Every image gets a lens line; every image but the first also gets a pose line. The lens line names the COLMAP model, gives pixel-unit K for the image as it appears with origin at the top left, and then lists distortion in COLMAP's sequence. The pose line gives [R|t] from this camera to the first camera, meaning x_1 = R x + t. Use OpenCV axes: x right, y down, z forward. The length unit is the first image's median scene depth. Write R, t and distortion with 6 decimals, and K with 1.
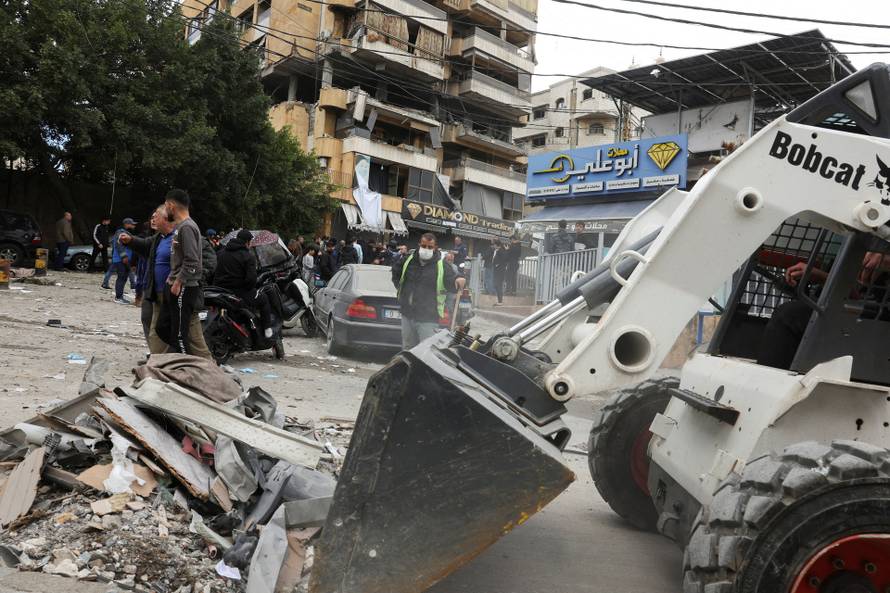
lens RADIAL K [[614.7, 0, 438.7], [0, 614.7, 303.6], [0, 0, 1]] dist [-0.061437, 0.006940]
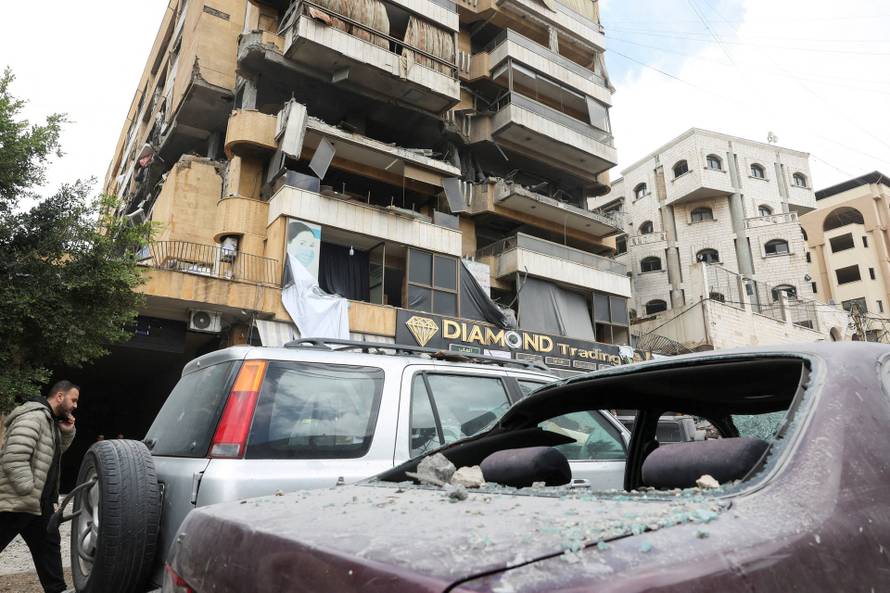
lens RADIAL K [[614.7, 0, 438.7], [0, 614.7, 303.6], [0, 0, 1]] dist [-0.061437, 0.006940]
pose [[0.991650, -0.100471, -0.080848, 0.014074], [0.074331, 0.957609, -0.278316, -0.031857], [0.105384, 0.269982, 0.957081, 0.491381]]
